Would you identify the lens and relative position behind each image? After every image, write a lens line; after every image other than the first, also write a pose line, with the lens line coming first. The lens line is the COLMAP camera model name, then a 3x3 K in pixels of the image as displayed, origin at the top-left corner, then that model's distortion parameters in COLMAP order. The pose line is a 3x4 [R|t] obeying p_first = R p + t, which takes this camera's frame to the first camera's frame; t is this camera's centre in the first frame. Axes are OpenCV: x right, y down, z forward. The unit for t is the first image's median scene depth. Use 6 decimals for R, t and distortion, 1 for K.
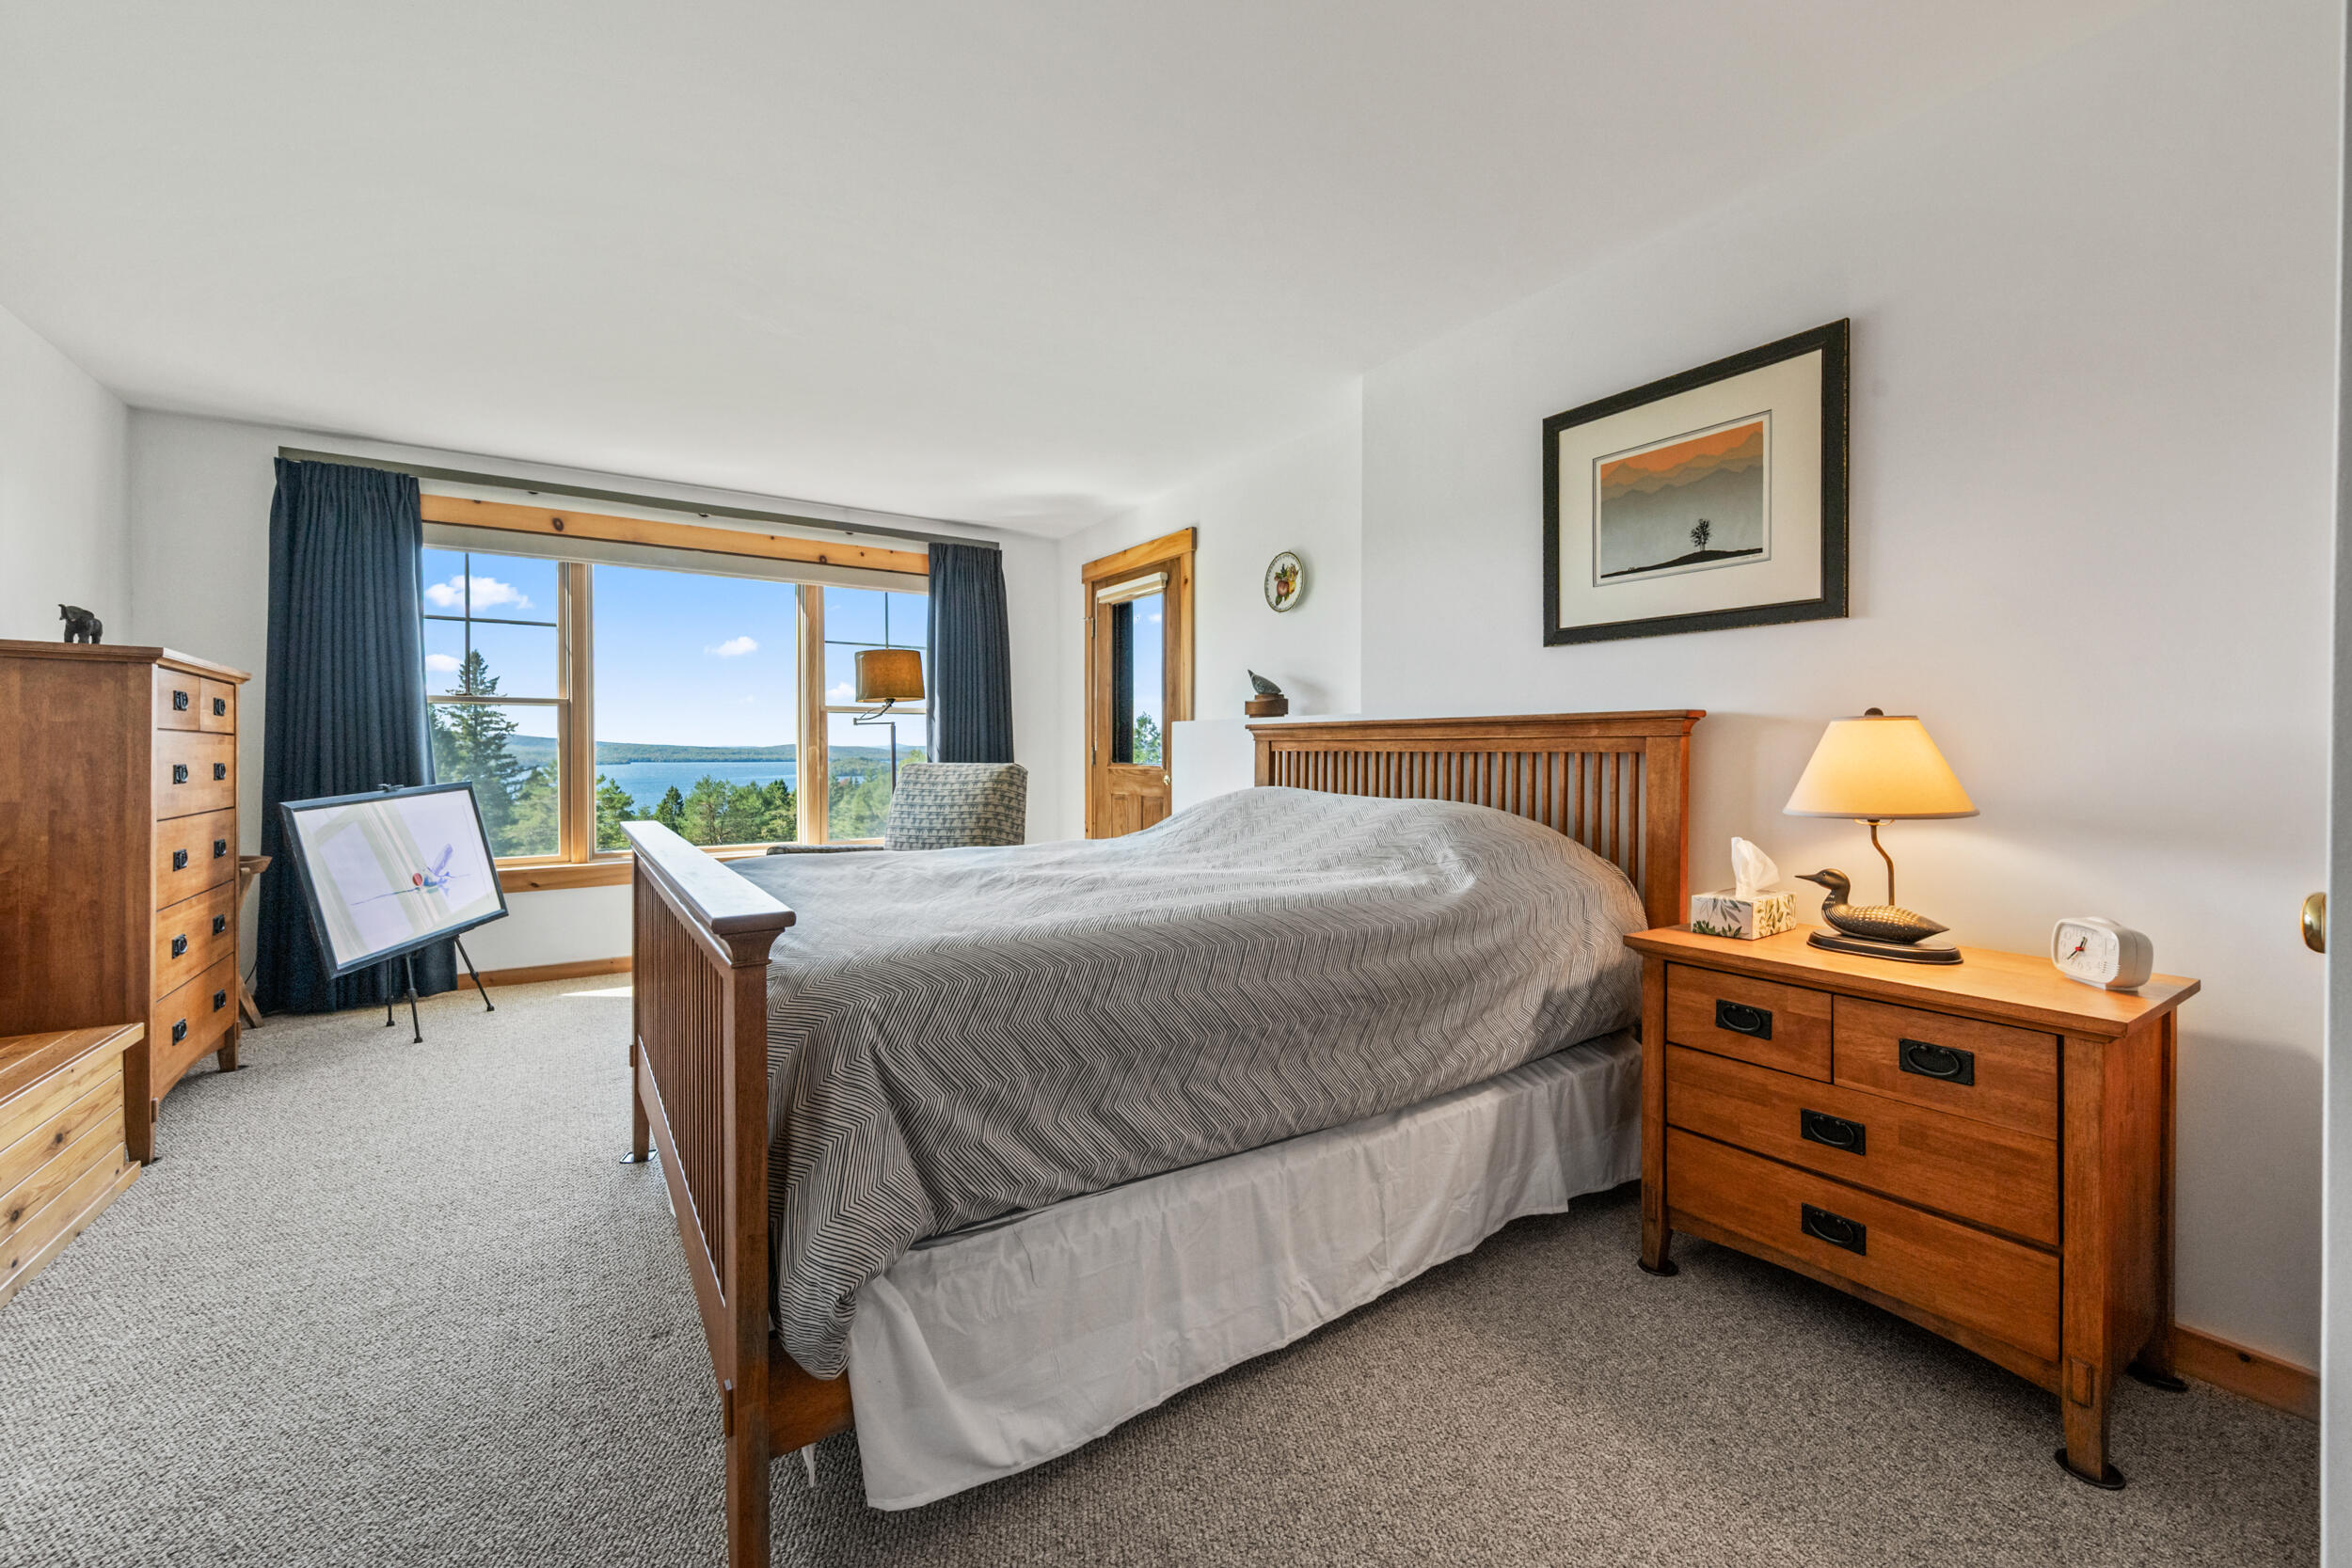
lens RADIAL K [[945.8, 0, 1177.4], [0, 945.8, 771.3], [0, 0, 1]] dist [0.000249, -0.000388]
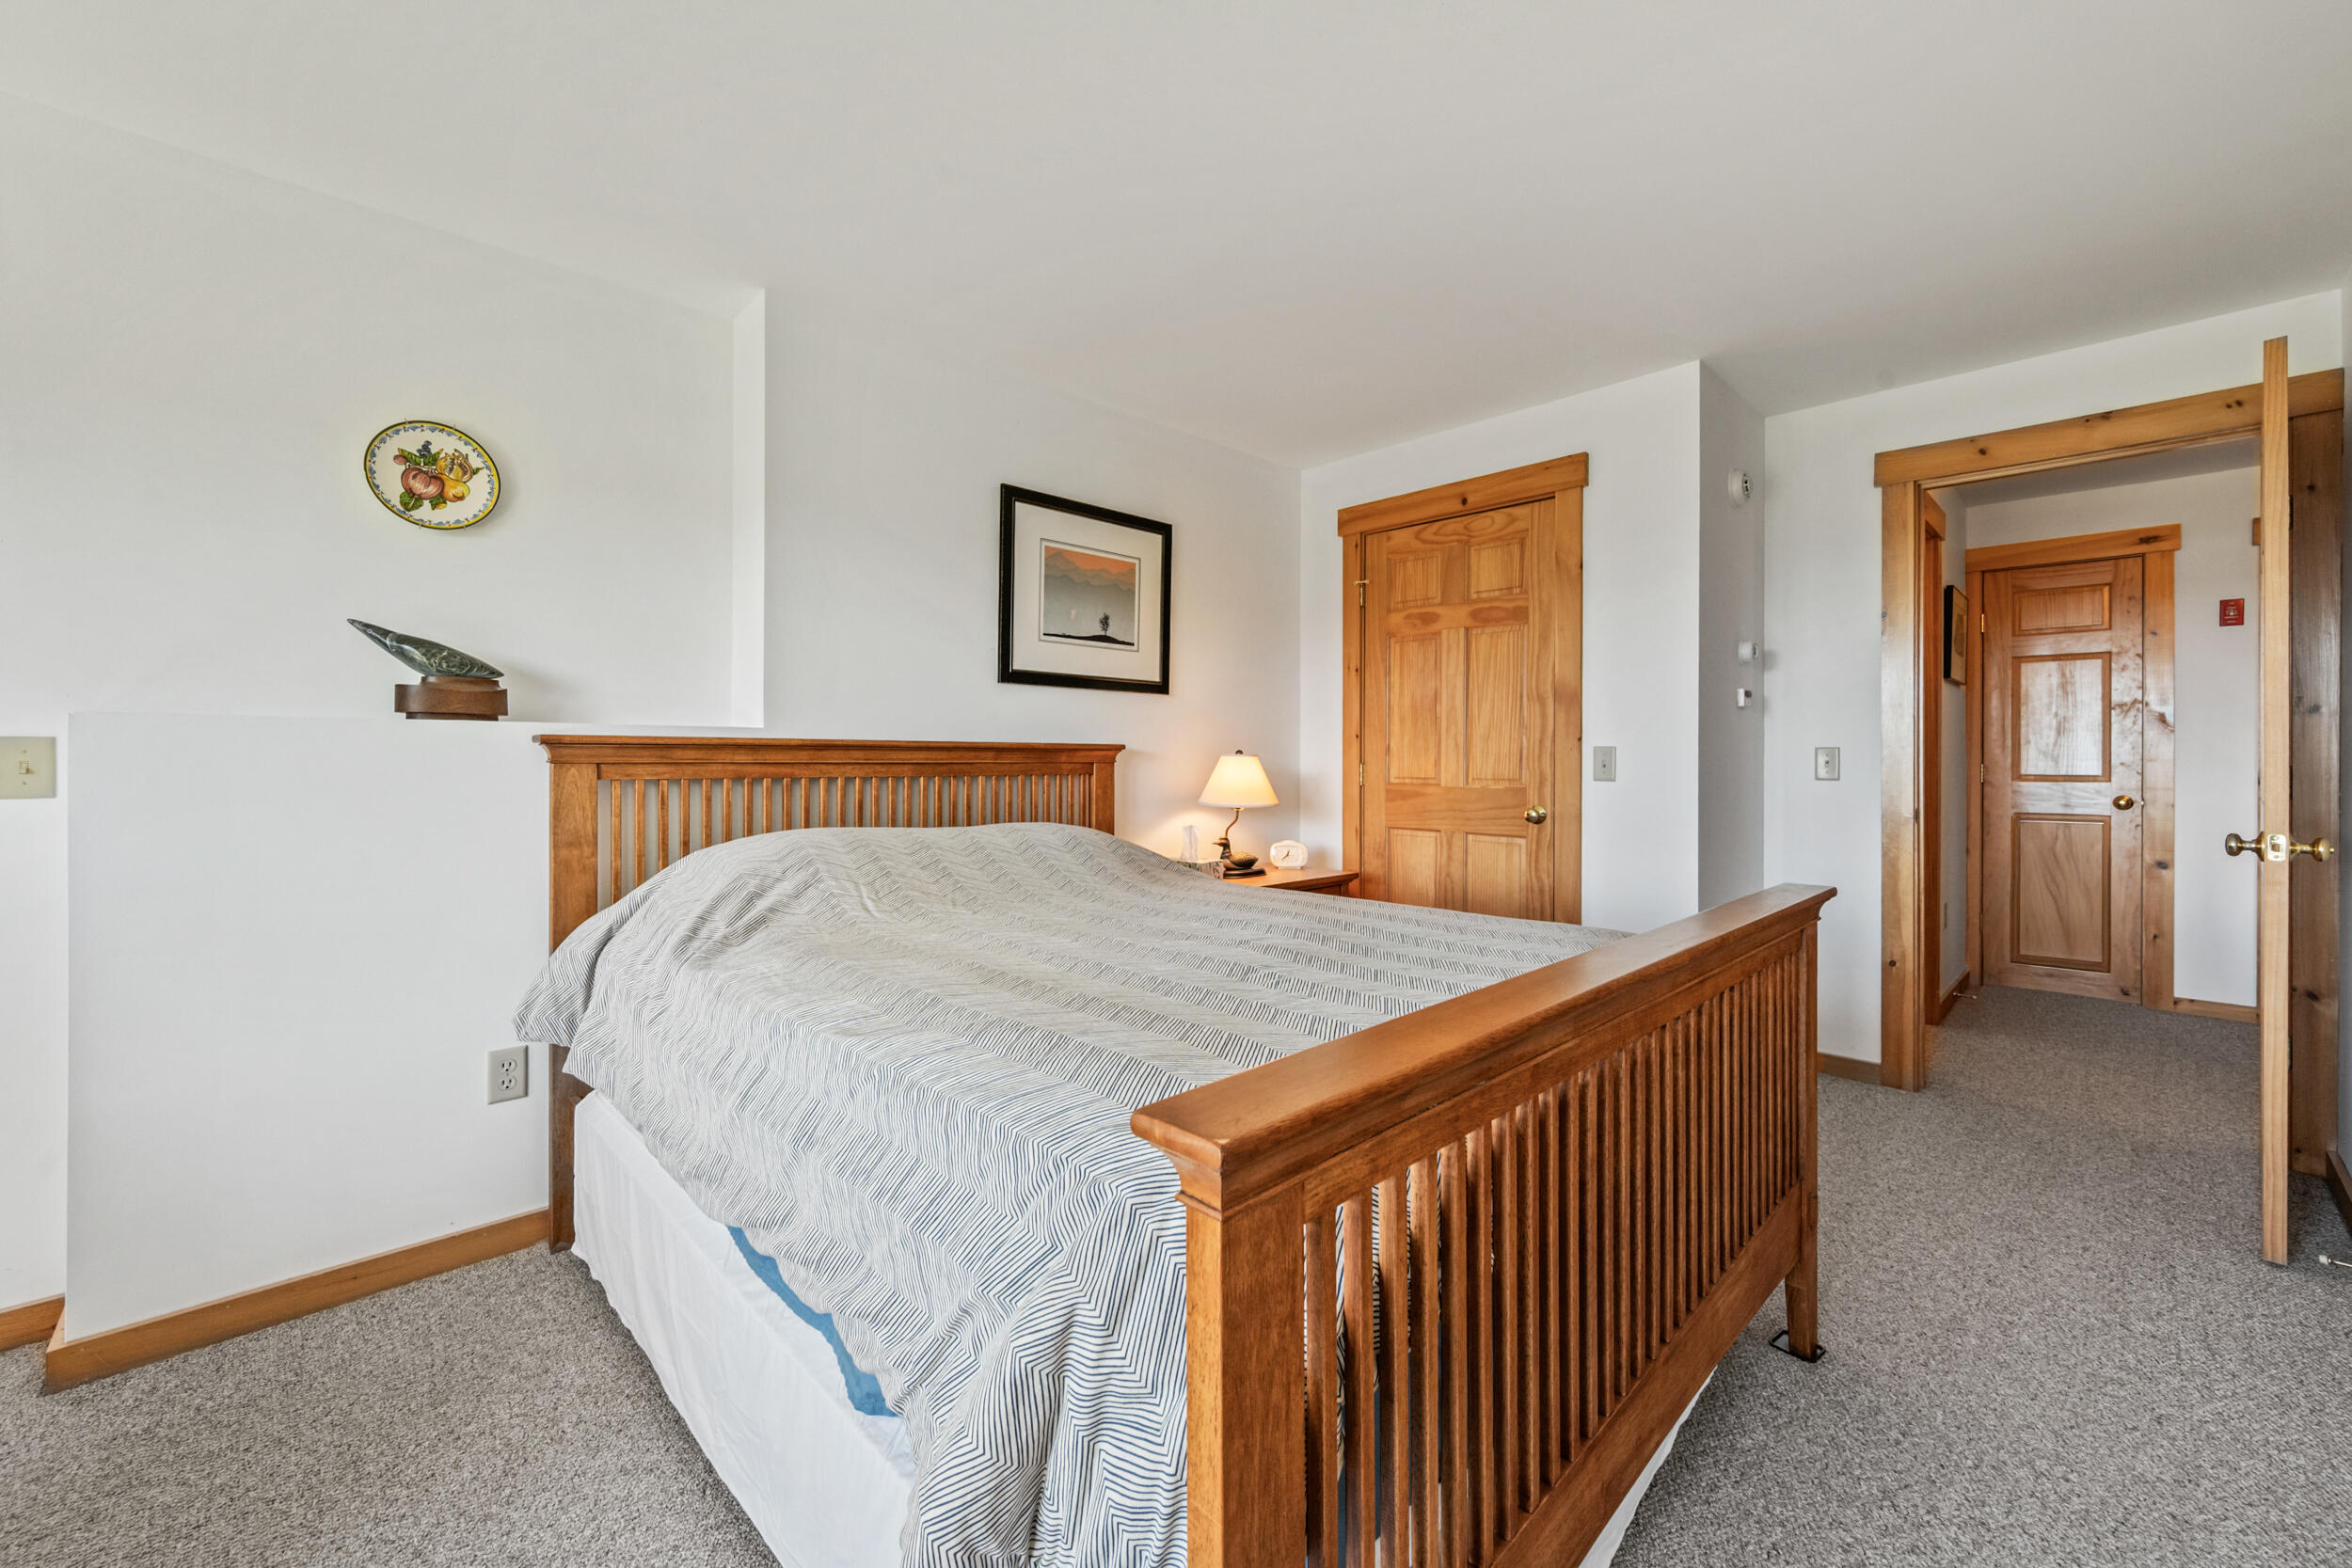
lens RADIAL K [[945.8, 0, 1175.5], [0, 945.8, 765.6], [0, 0, 1]] dist [0.000249, -0.000388]
pose [[-0.196283, -0.015931, 0.980418, -0.789326], [0.015279, 0.999697, 0.019303, -0.051690], [-0.980428, 0.018769, -0.195980, 1.041799]]
